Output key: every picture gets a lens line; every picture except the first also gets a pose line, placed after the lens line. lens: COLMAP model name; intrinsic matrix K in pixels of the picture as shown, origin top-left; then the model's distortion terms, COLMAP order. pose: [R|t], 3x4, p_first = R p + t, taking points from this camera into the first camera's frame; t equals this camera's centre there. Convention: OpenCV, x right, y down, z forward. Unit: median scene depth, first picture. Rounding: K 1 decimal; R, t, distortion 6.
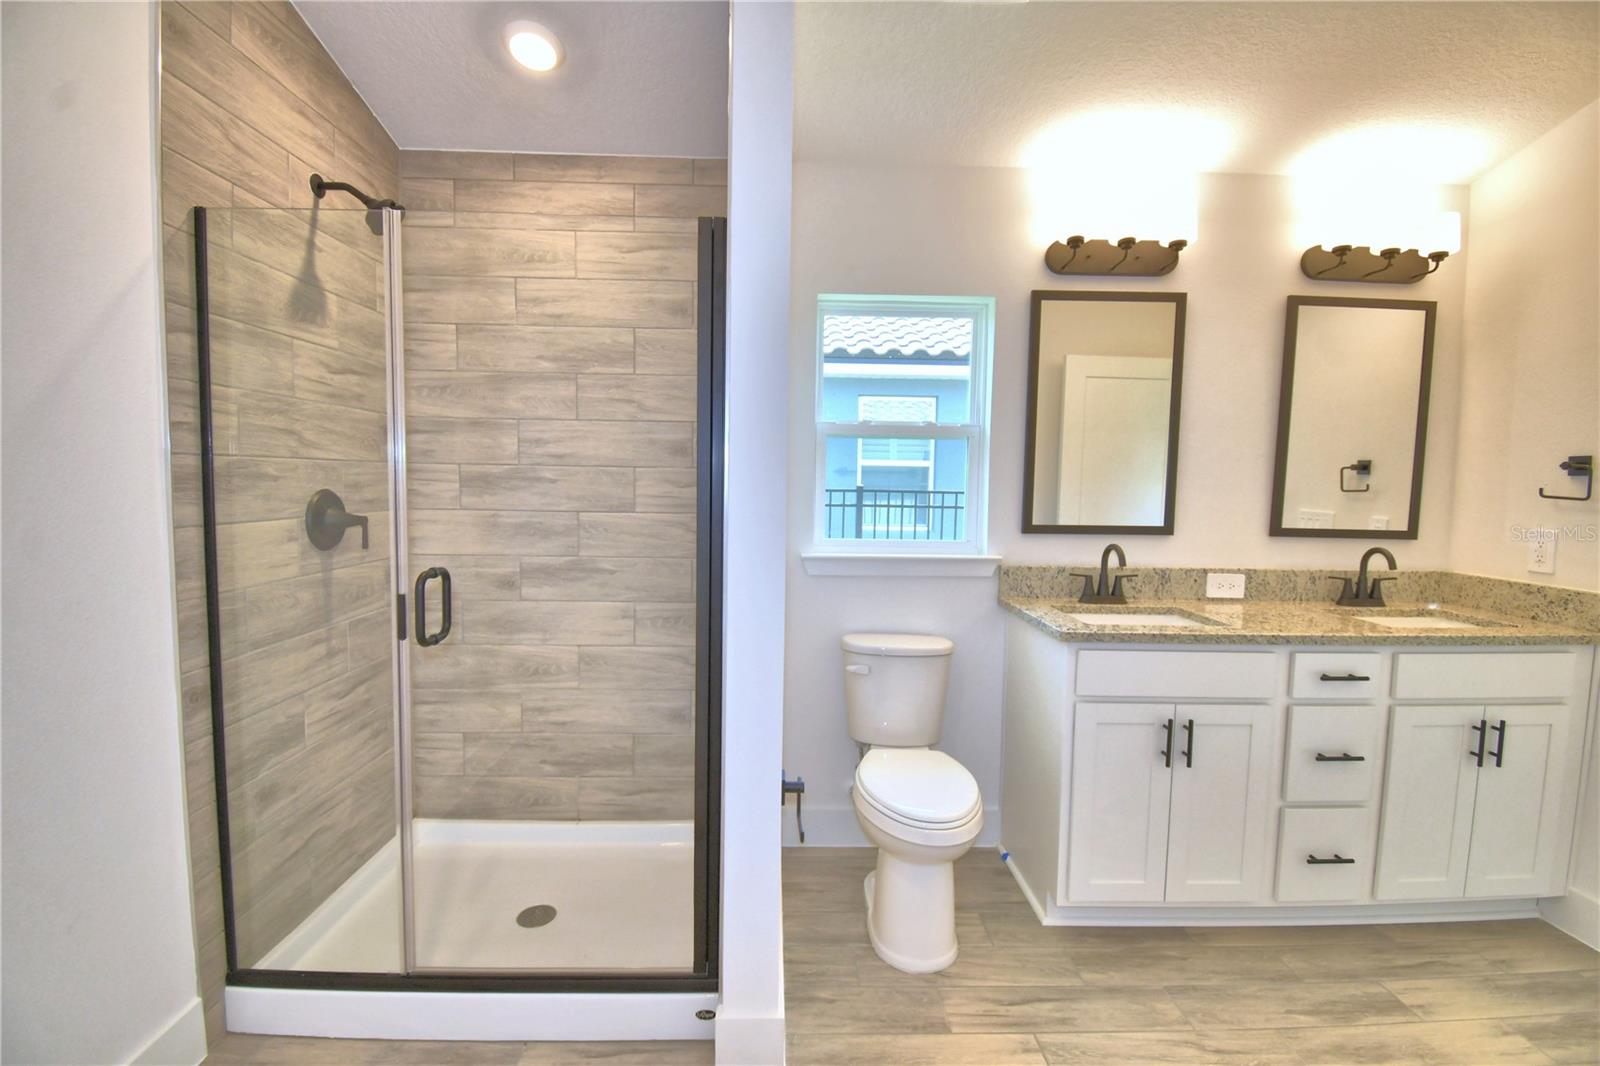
lens RADIAL K [[686.8, 0, 771.3], [0, 686.8, 529.8], [0, 0, 1]] dist [-0.003231, -0.000244]
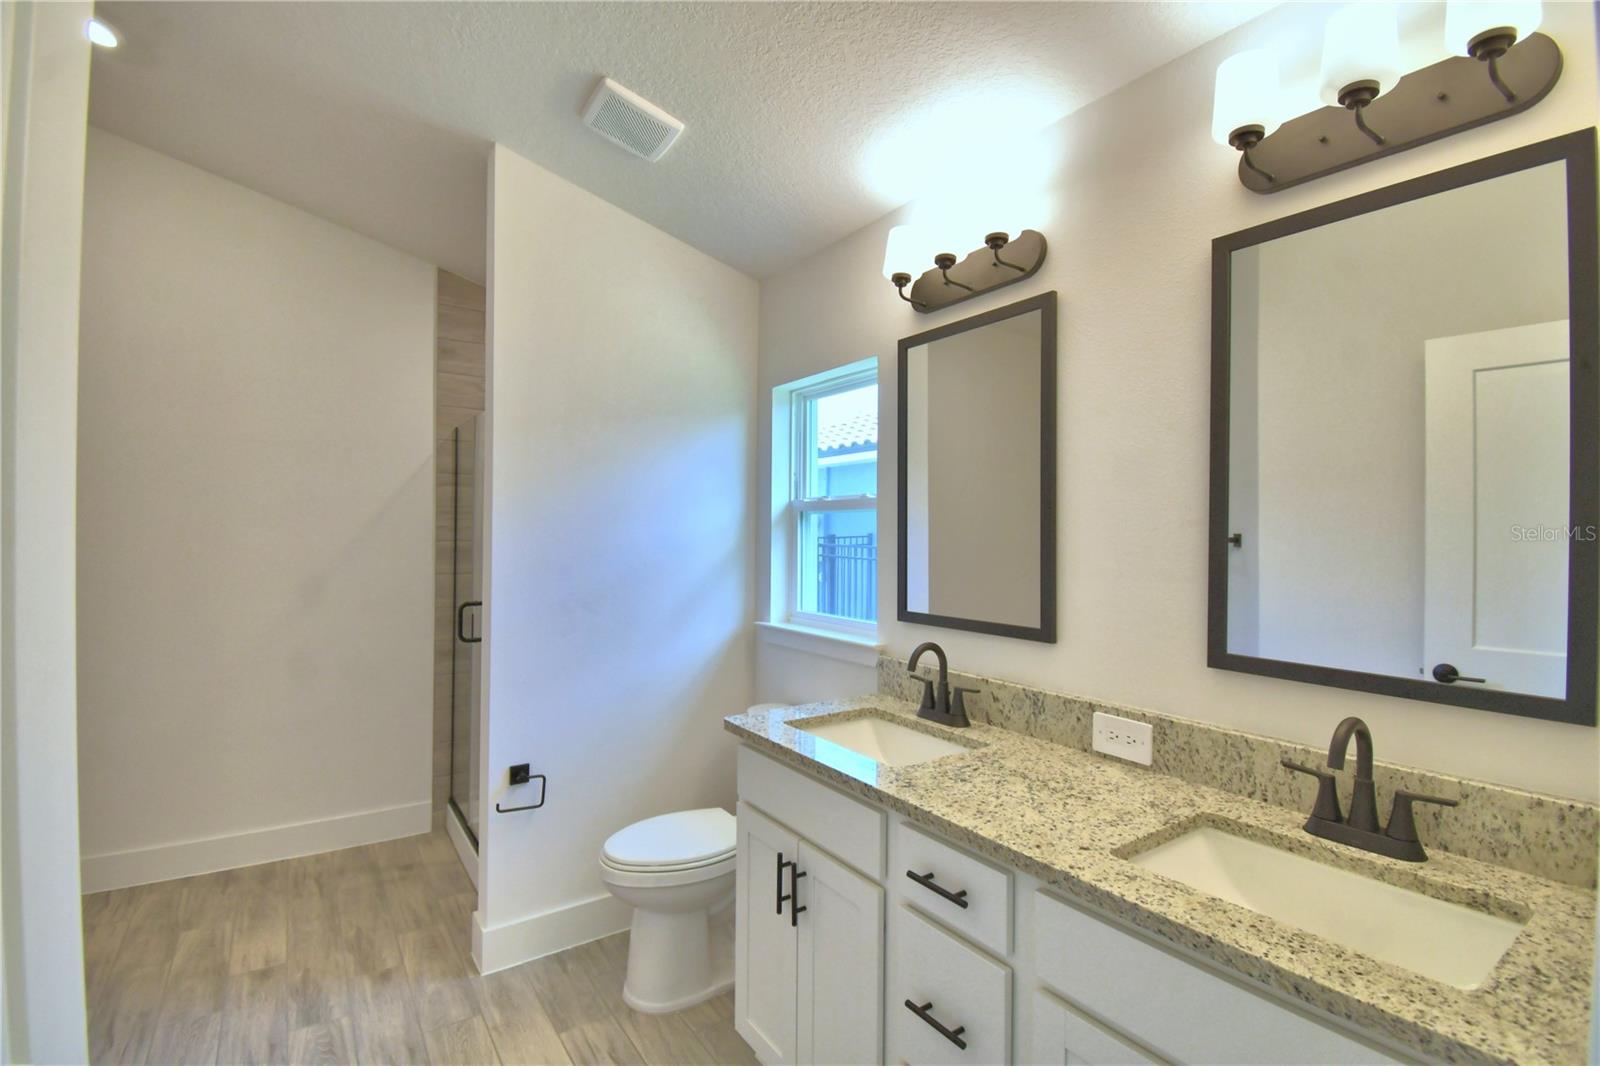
lens RADIAL K [[702.1, 0, 793.2], [0, 702.1, 532.6], [0, 0, 1]] dist [0.027083, -0.030199]
pose [[0.573897, -0.012557, -0.818831, 1.009239], [-0.057560, 0.996791, -0.055628, -0.047568], [0.816902, 0.079057, 0.571333, 0.391984]]
